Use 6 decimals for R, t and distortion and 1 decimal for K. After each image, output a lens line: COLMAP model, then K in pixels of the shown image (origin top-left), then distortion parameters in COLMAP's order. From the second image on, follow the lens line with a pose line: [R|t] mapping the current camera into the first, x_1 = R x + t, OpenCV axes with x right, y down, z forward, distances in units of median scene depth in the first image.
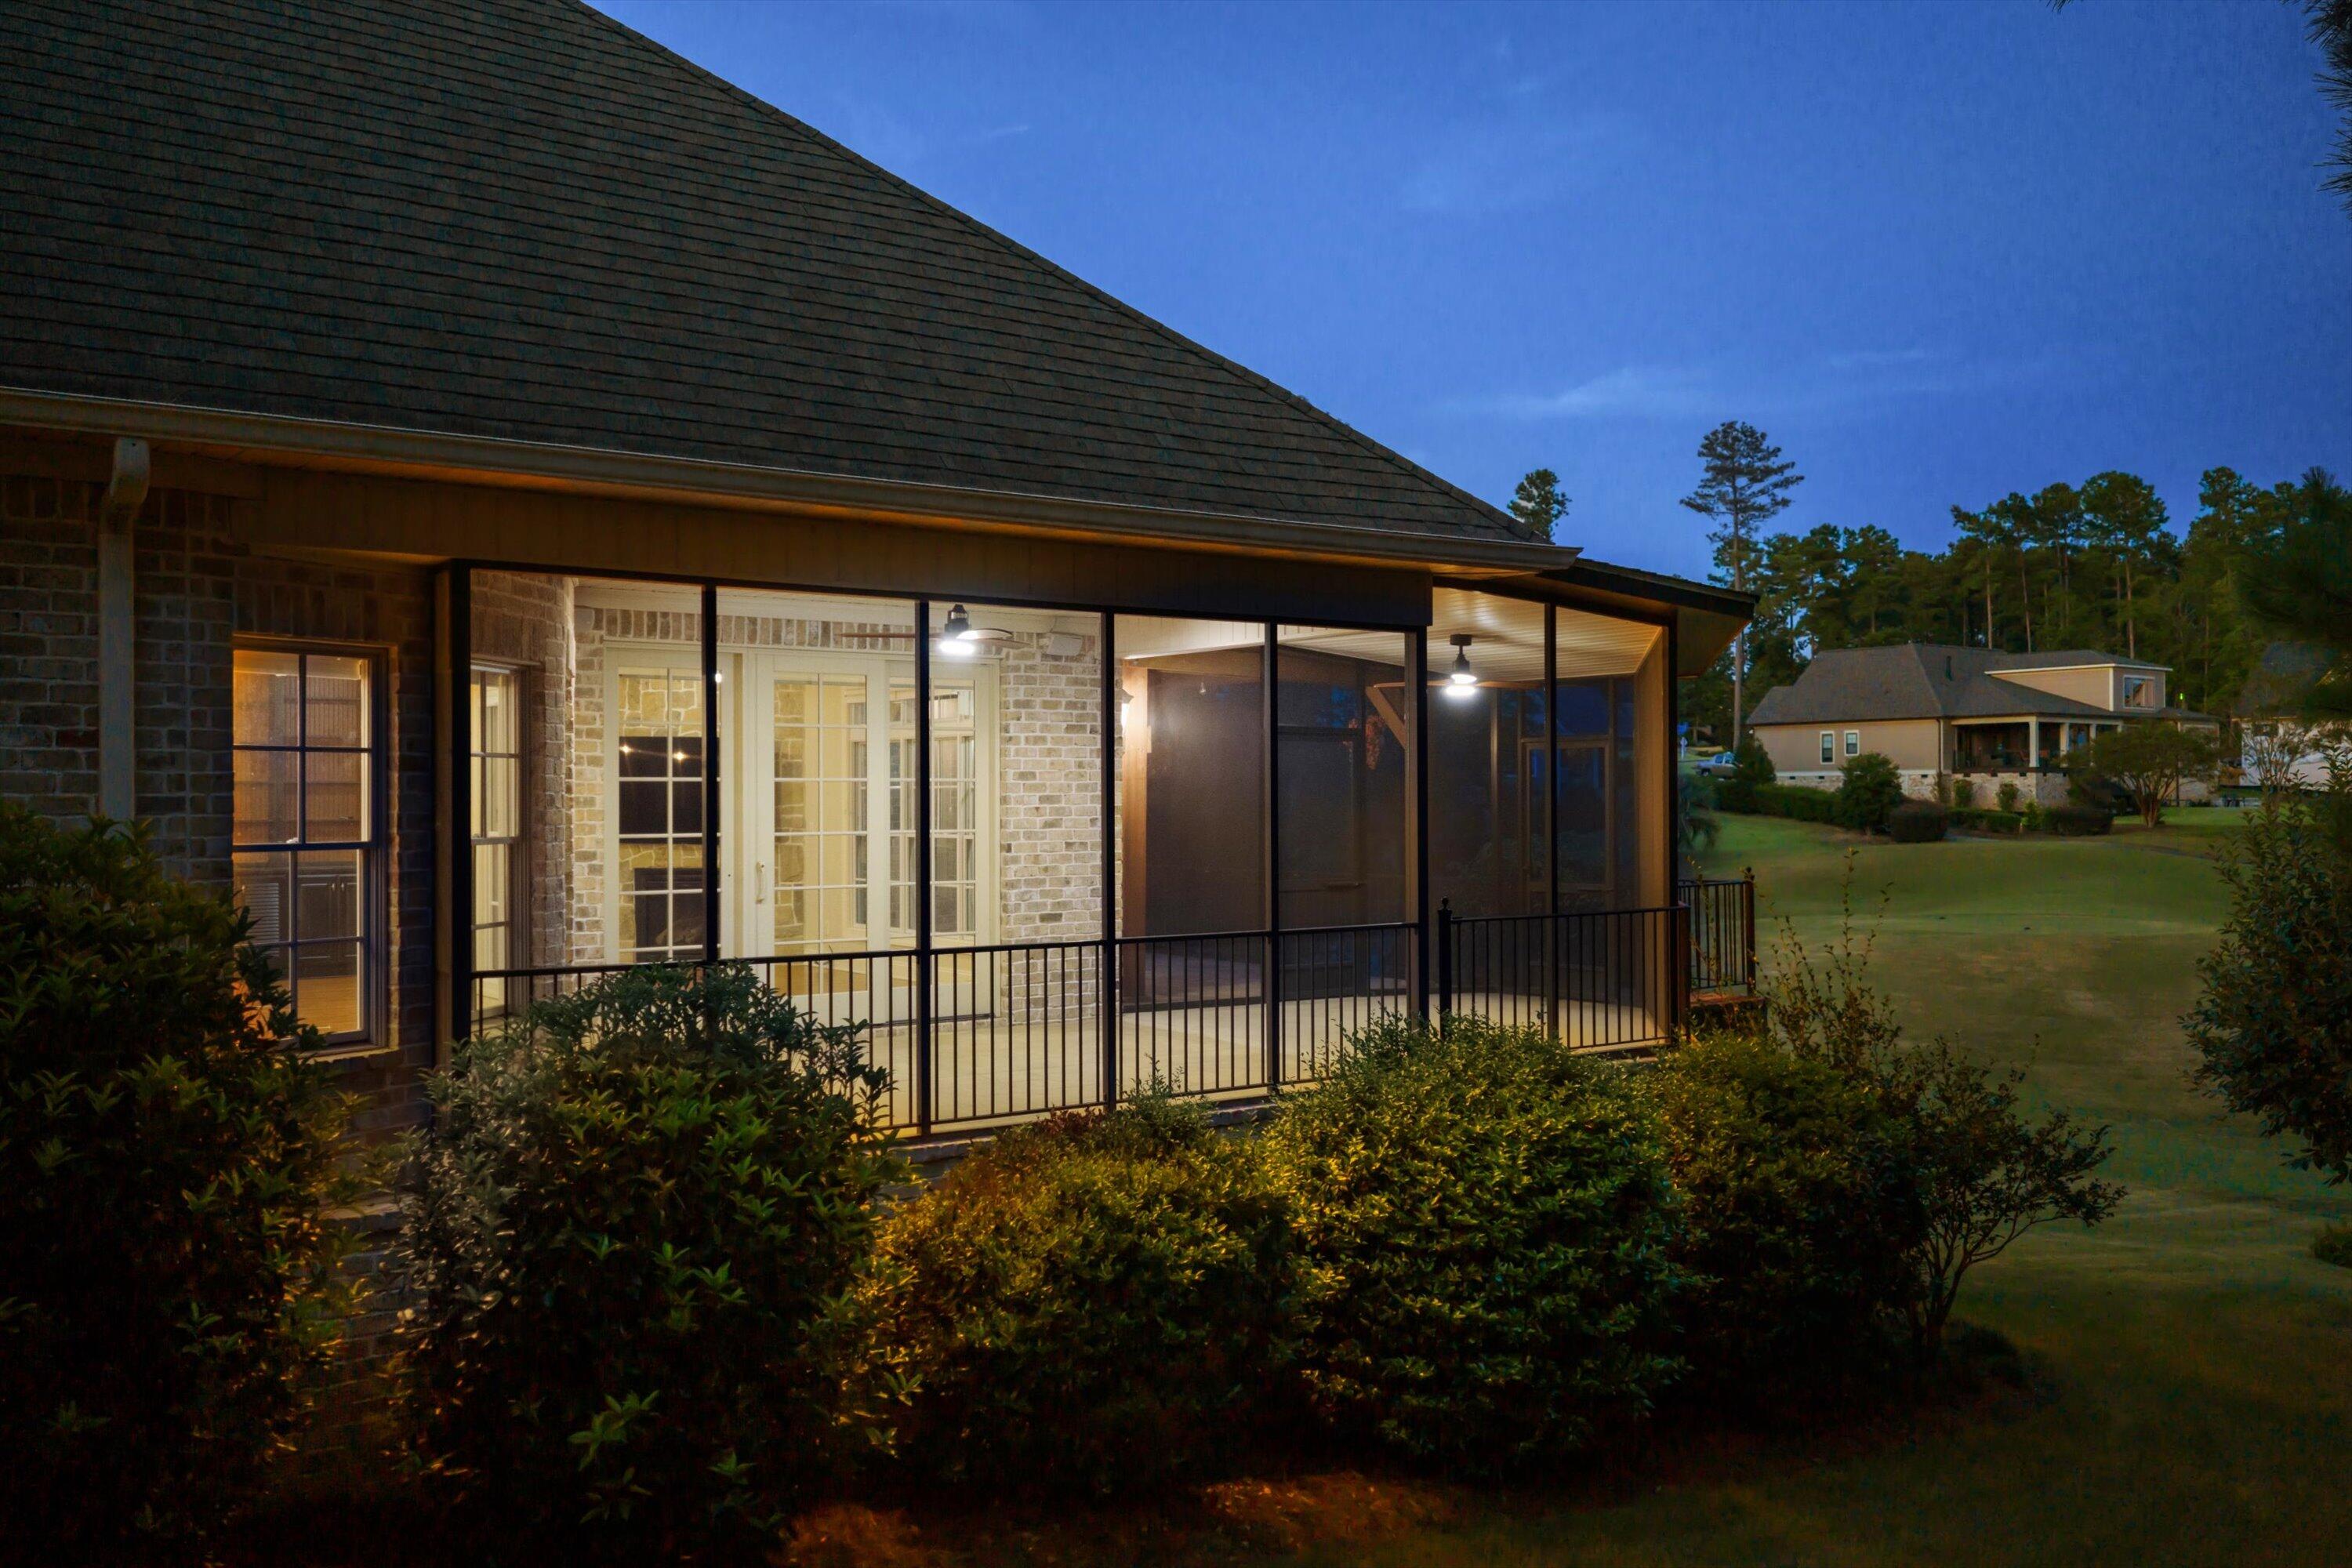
lens RADIAL K [[2056.5, 0, 1177.9], [0, 2056.5, 787.9], [0, 0, 1]] dist [0.002670, 0.019832]
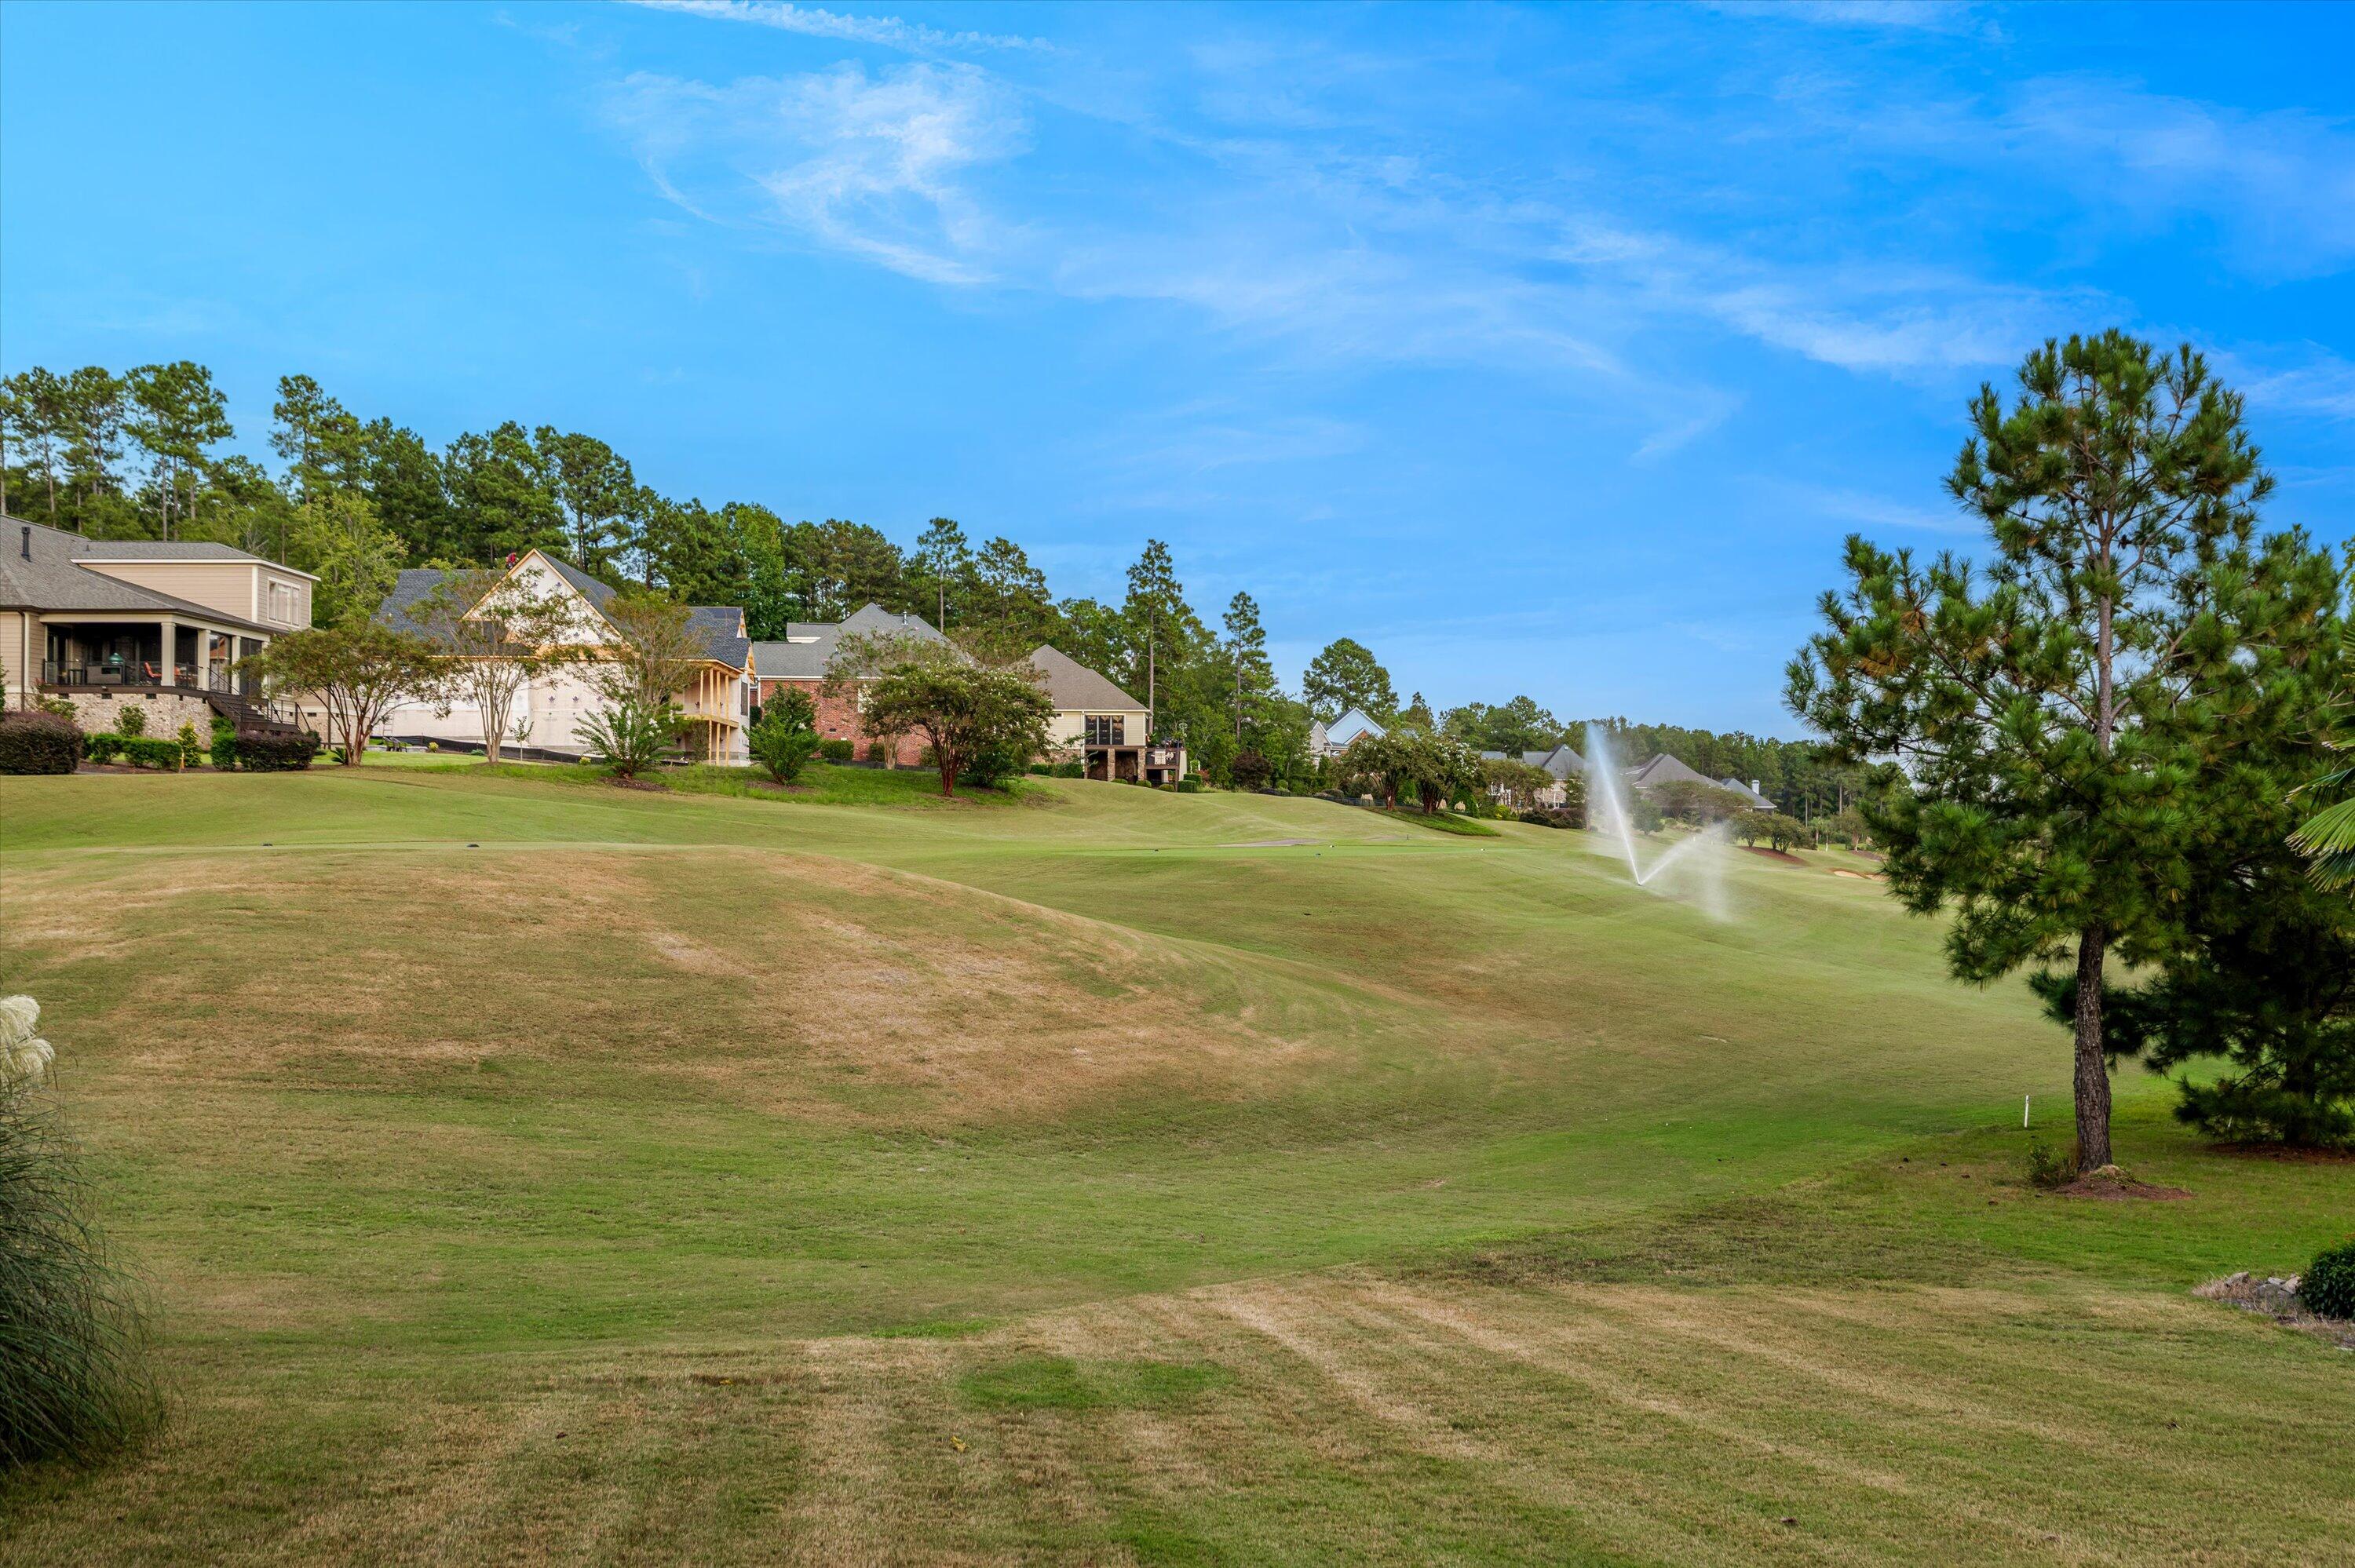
lens RADIAL K [[2058.8, 0, 1186.2], [0, 2058.8, 796.2], [0, 0, 1]] dist [0.002670, 0.019832]
pose [[0.574511, 0.009754, 0.818438, 0.028120], [-0.004329, 0.999951, -0.008878, 0.033035], [-0.818485, 0.001557, 0.574526, 0.286248]]
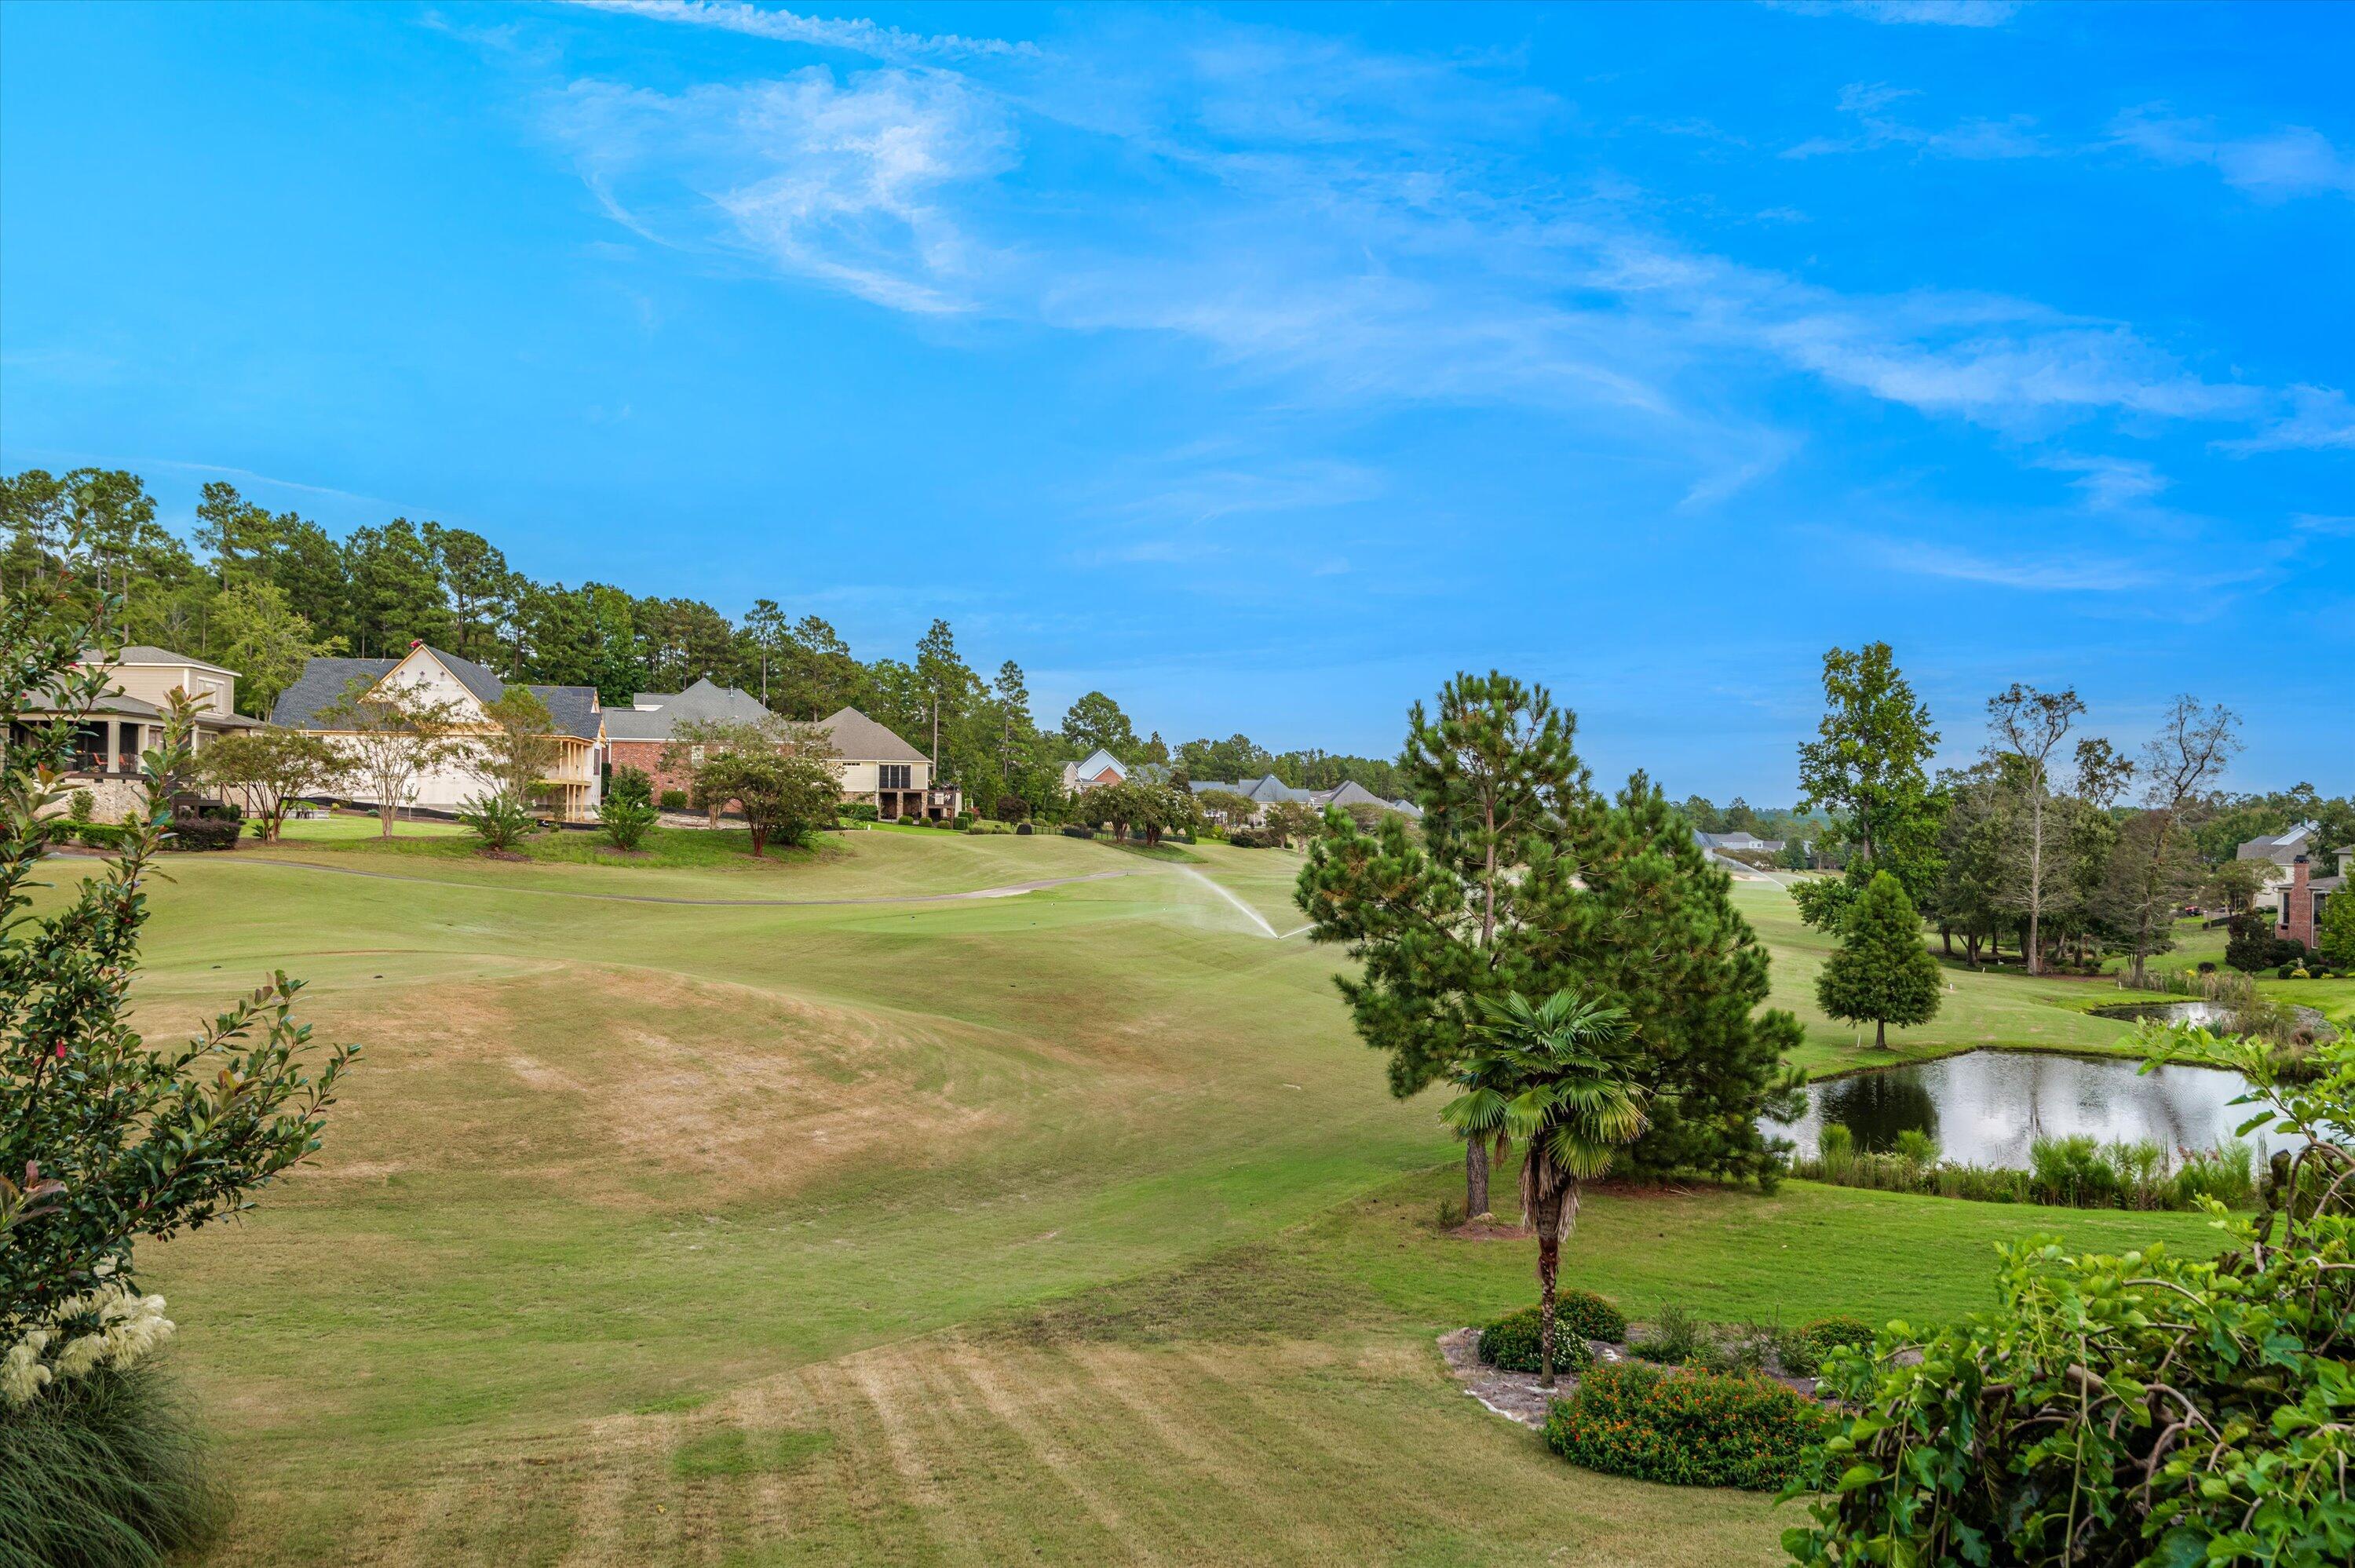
lens RADIAL K [[1699.3, 0, 1169.8], [0, 1699.3, 783.5], [0, 0, 1]] dist [0.009109, 0.001121]
pose [[0.481034, 0.016918, 0.876539, -0.013266], [-0.012563, 0.999844, -0.012404, -0.001812], [-0.876612, -0.005045, 0.481172, 0.235930]]
